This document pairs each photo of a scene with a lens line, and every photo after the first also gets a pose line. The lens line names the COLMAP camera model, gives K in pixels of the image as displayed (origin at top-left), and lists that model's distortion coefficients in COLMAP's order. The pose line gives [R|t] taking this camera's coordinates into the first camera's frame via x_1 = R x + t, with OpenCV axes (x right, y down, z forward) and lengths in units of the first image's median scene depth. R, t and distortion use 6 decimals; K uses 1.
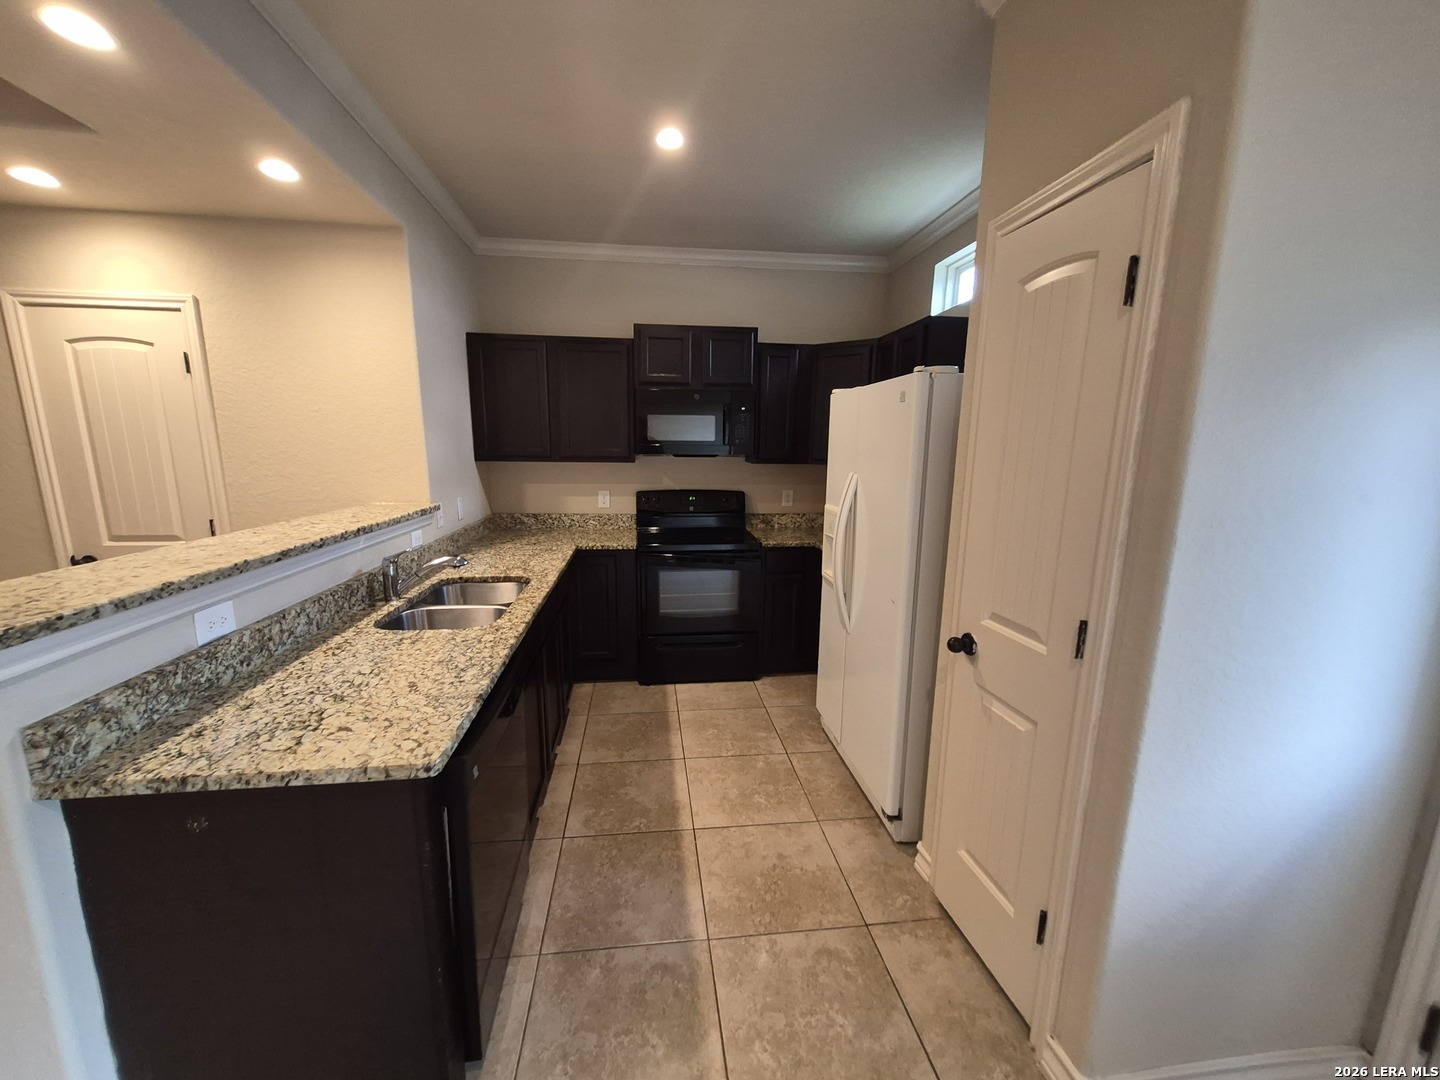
lens RADIAL K [[555.8, 0, 713.4], [0, 555.8, 545.3], [0, 0, 1]] dist [-0.000481, -0.000301]
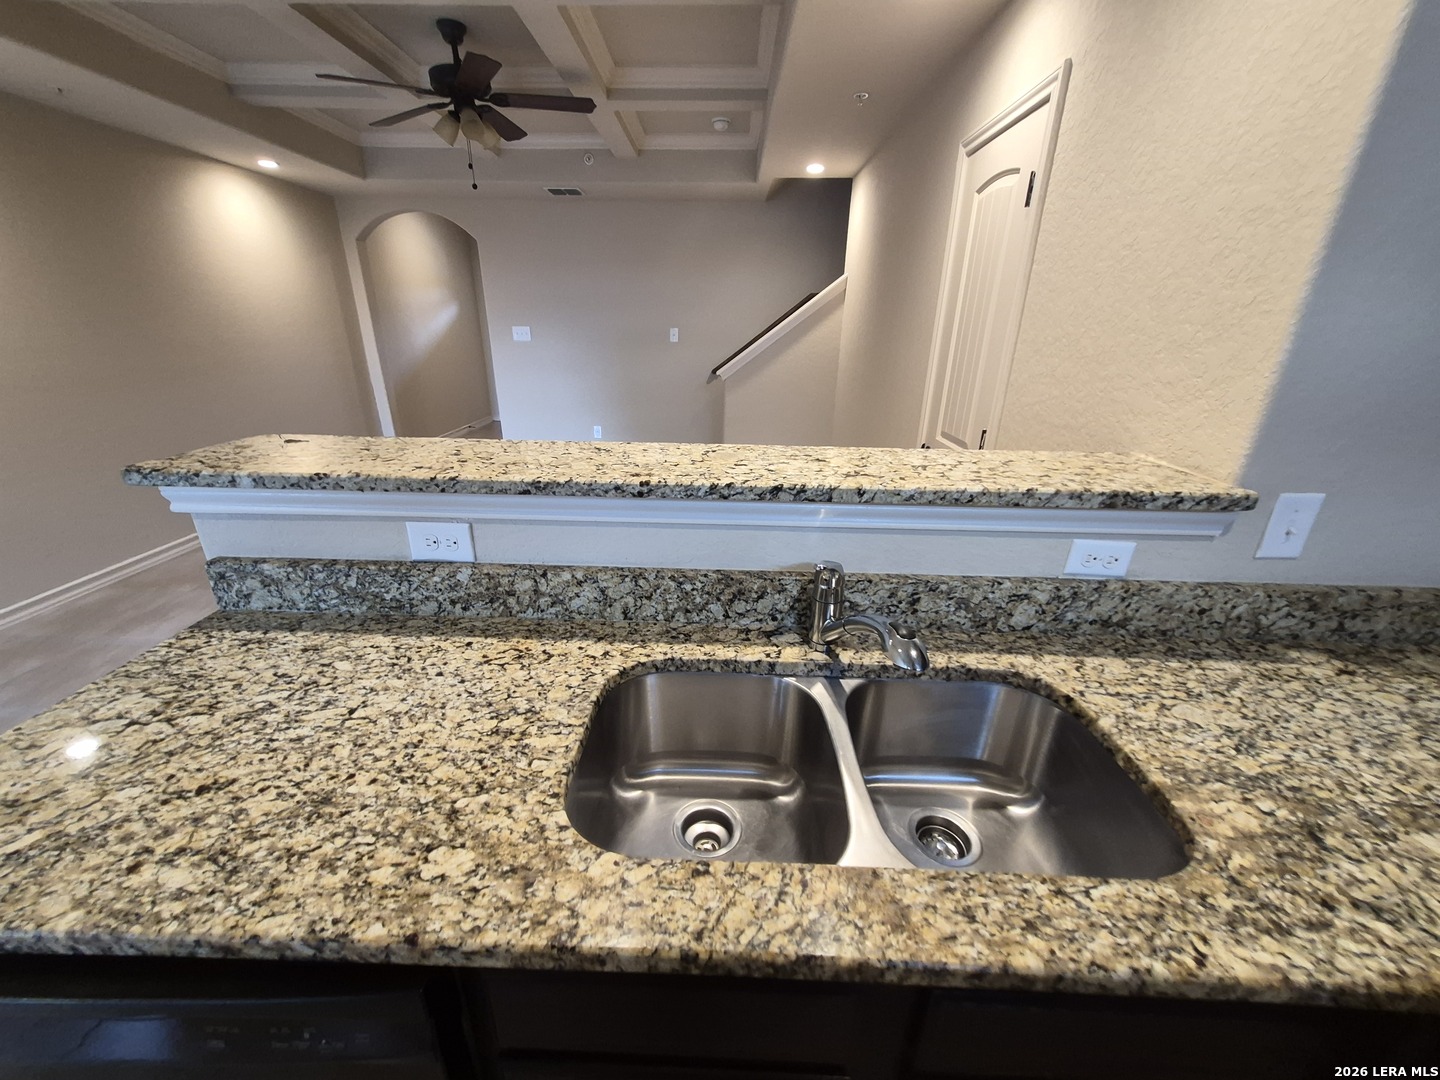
lens RADIAL K [[566.8, 0, 711.0], [0, 566.8, 547.0], [0, 0, 1]] dist [0.007910, -0.000268]
pose [[-0.149845, 0.352975, -0.923555, -0.190703], [-0.191844, 0.905969, 0.377380, -0.216085], [0.969919, 0.233728, -0.068039, 1.323951]]
